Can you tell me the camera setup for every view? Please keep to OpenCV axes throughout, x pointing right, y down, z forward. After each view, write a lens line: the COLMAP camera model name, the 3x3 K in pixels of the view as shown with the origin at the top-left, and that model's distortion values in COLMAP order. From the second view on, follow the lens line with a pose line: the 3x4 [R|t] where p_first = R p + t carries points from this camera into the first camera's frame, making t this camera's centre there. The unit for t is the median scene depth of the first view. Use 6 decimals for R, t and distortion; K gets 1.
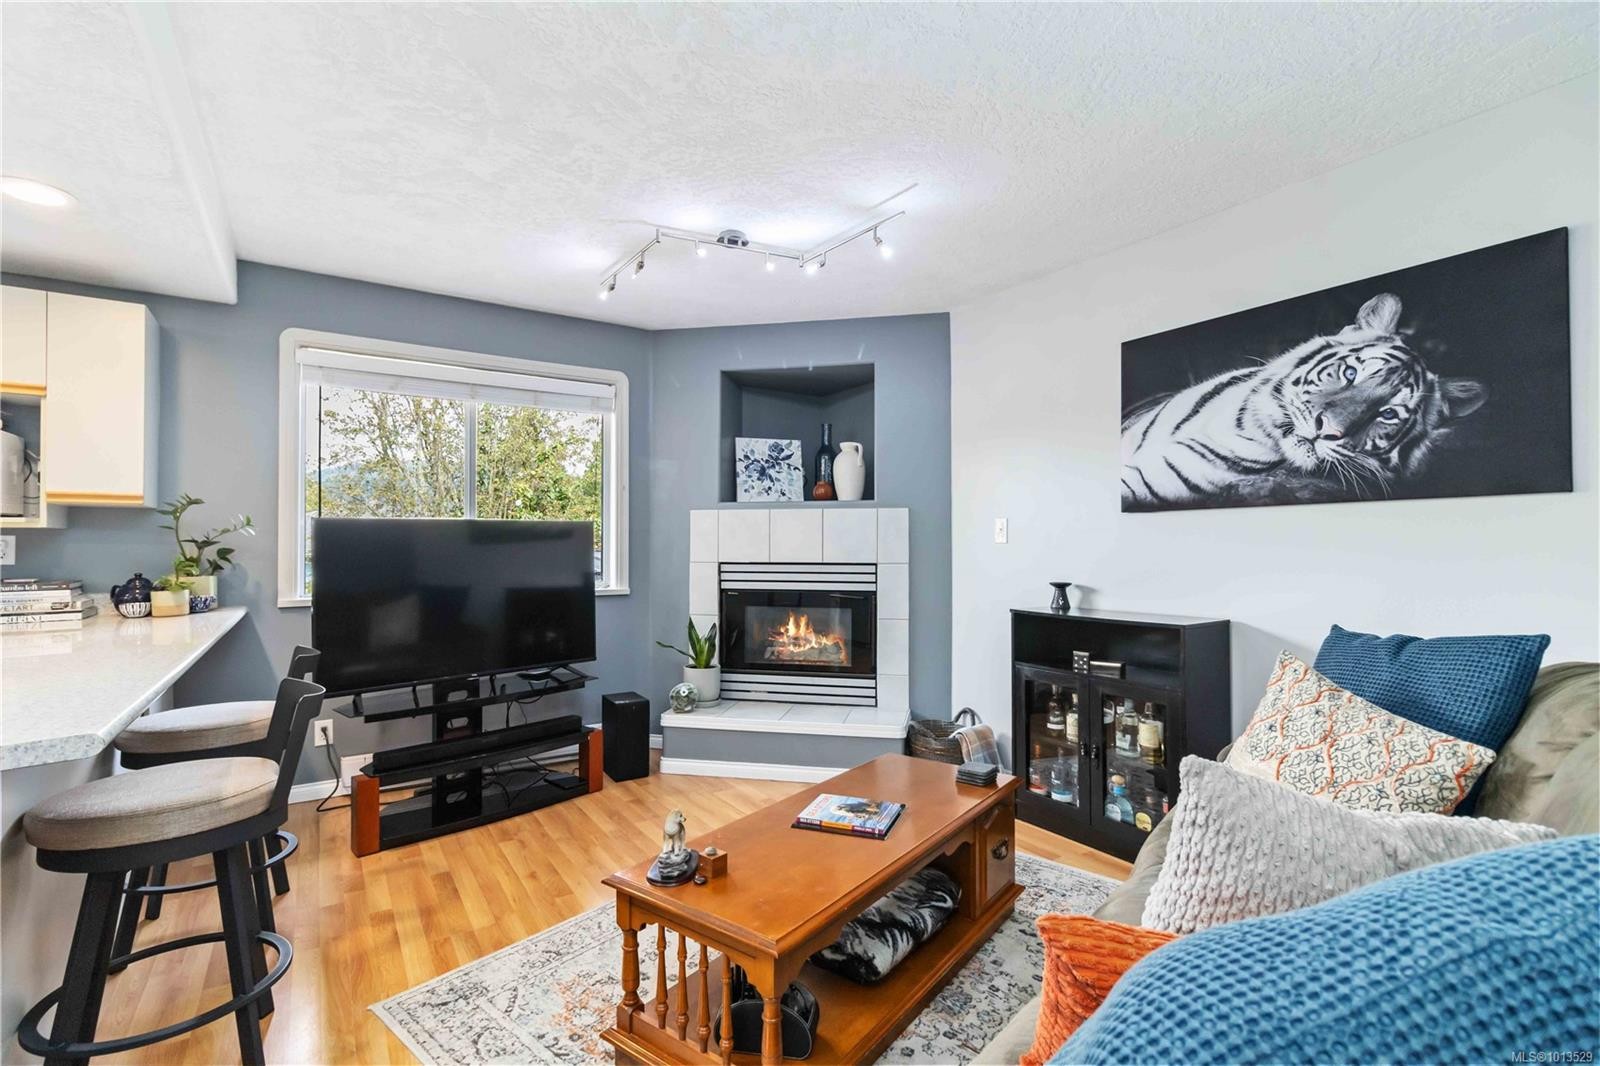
lens RADIAL K [[744.0, 0, 801.6], [0, 744.0, 537.4], [0, 0, 1]] dist [0.010053, -0.003292]
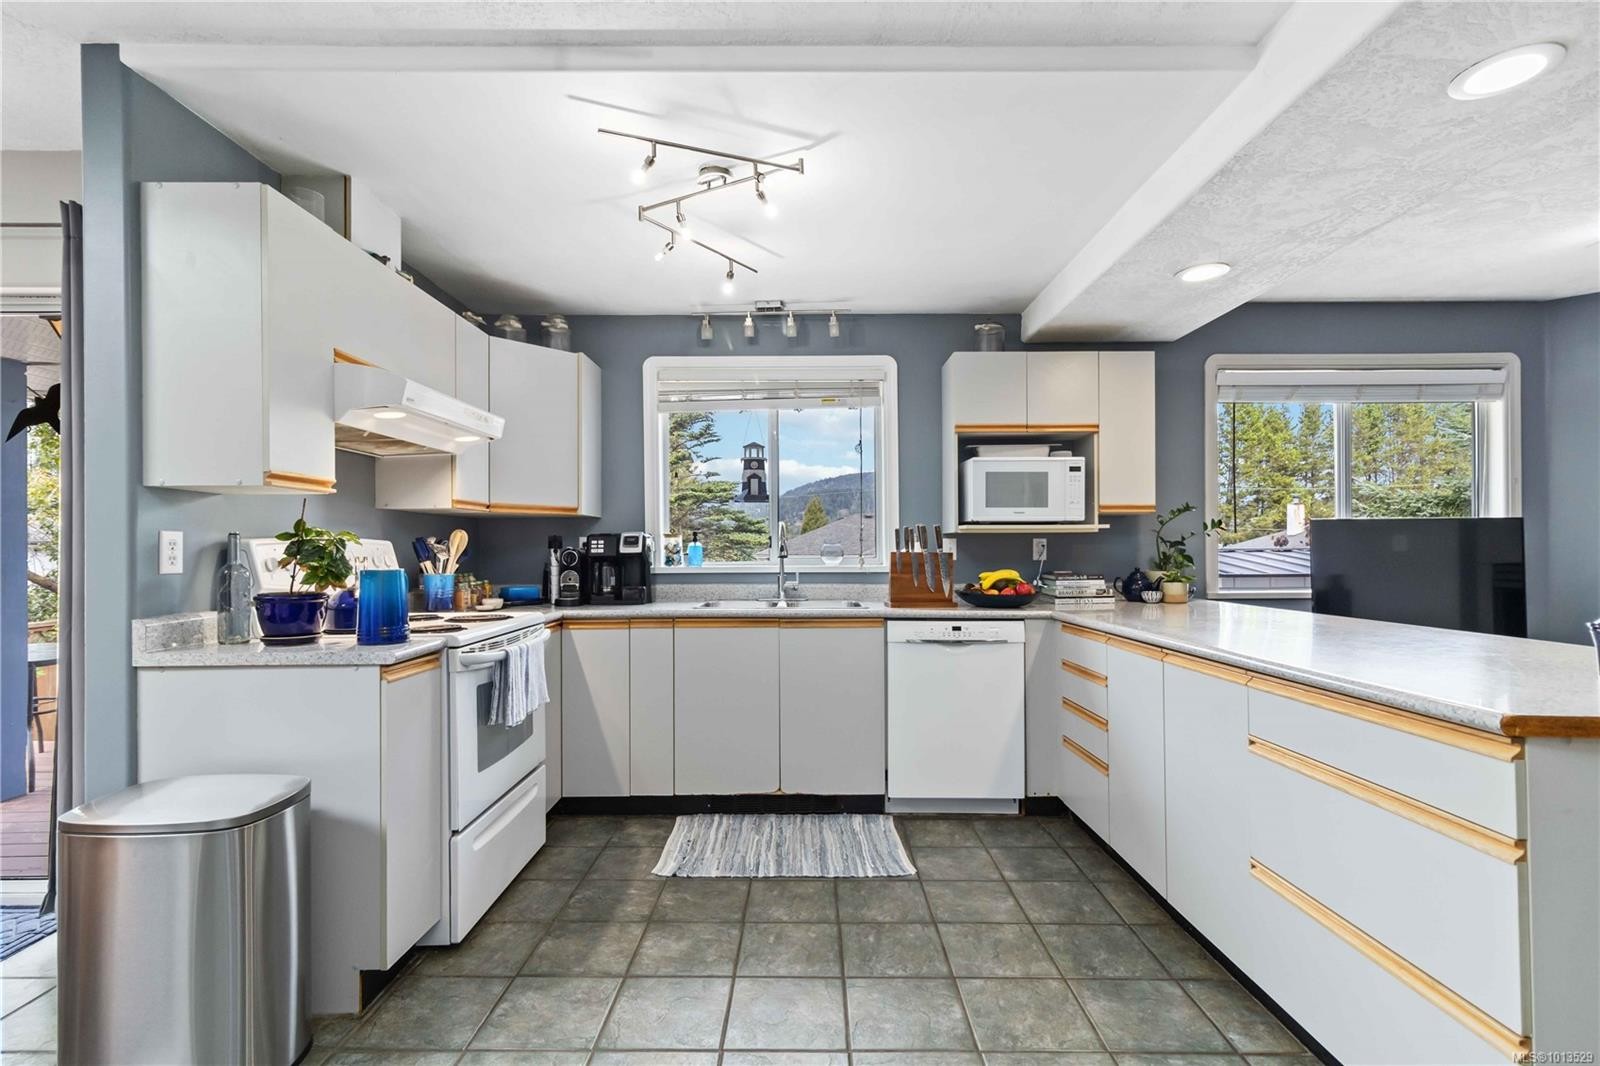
lens RADIAL K [[744.0, 0, 804.2], [0, 744.0, 546.7], [0, 0, 1]] dist [0.010053, -0.003292]
pose [[0.838076, -0.005140, -0.545530, -0.695963], [0.010542, 0.999921, 0.006773, -0.001217], [0.545452, -0.011427, 0.838064, -0.358822]]
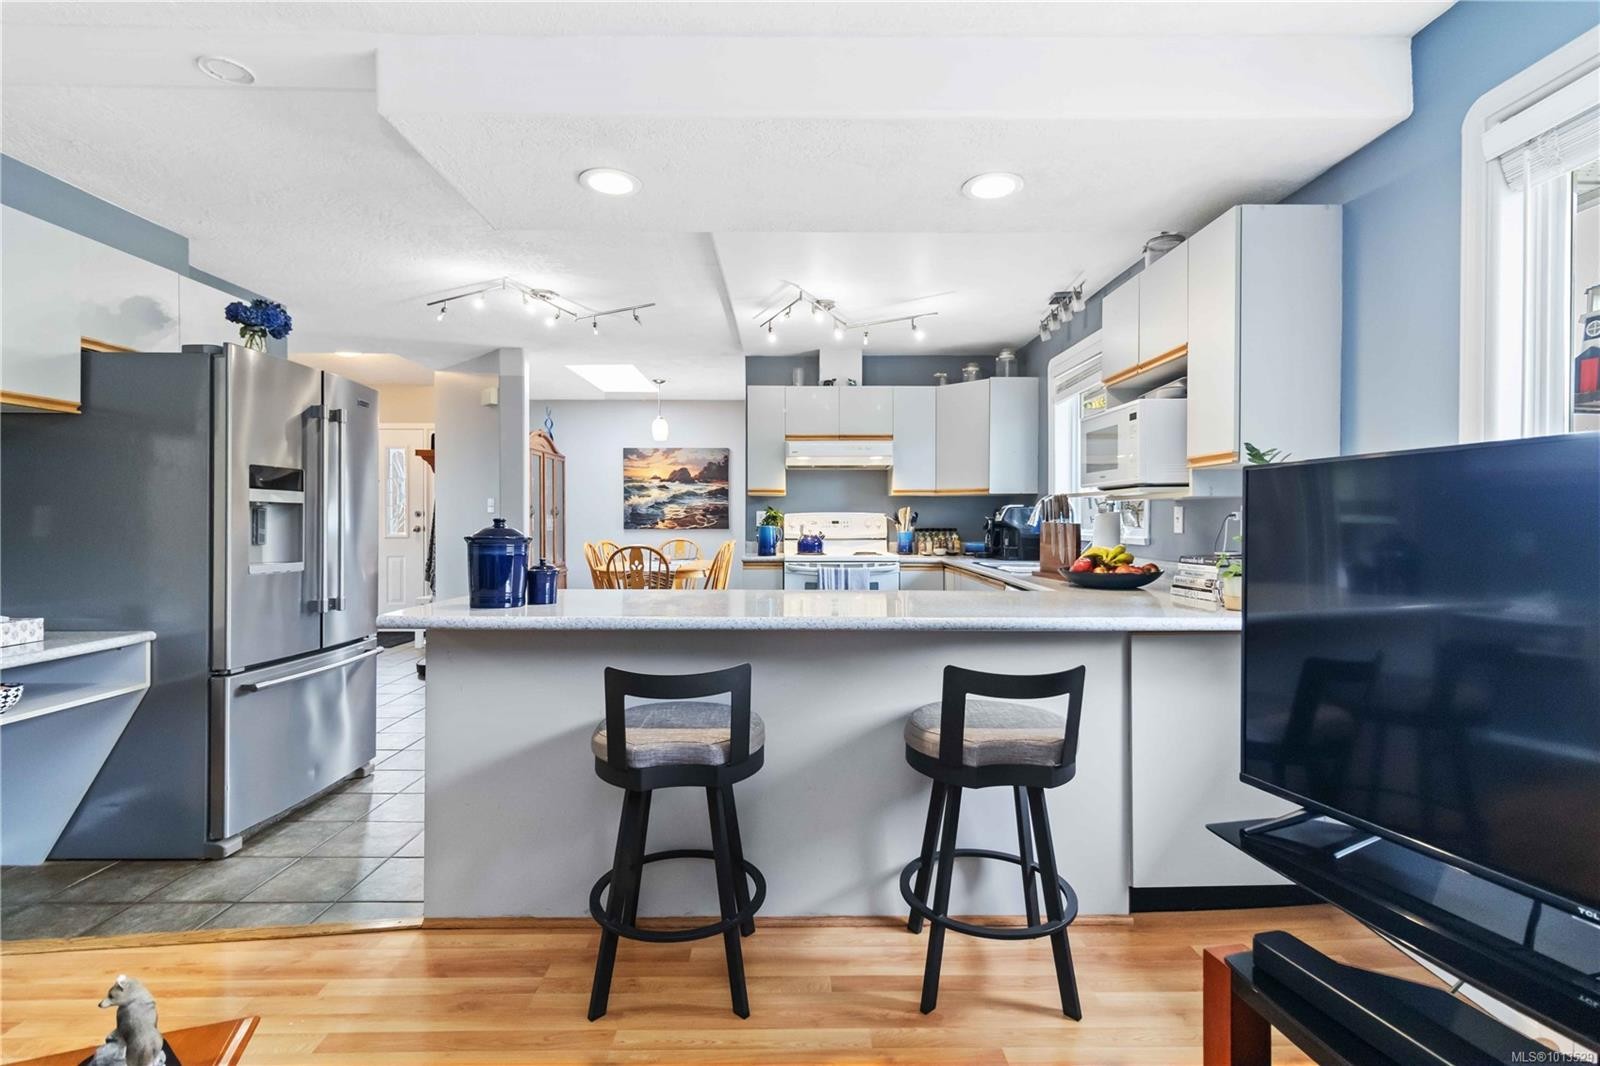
lens RADIAL K [[744.0, 0, 799.4], [0, 744.0, 524.4], [0, 0, 1]] dist [0.010053, -0.003292]
pose [[-0.540235, 0.006957, -0.841485, 0.018971], [0.009509, 0.999952, 0.002162, 0.013991], [0.841460, -0.006834, -0.540276, 1.041509]]
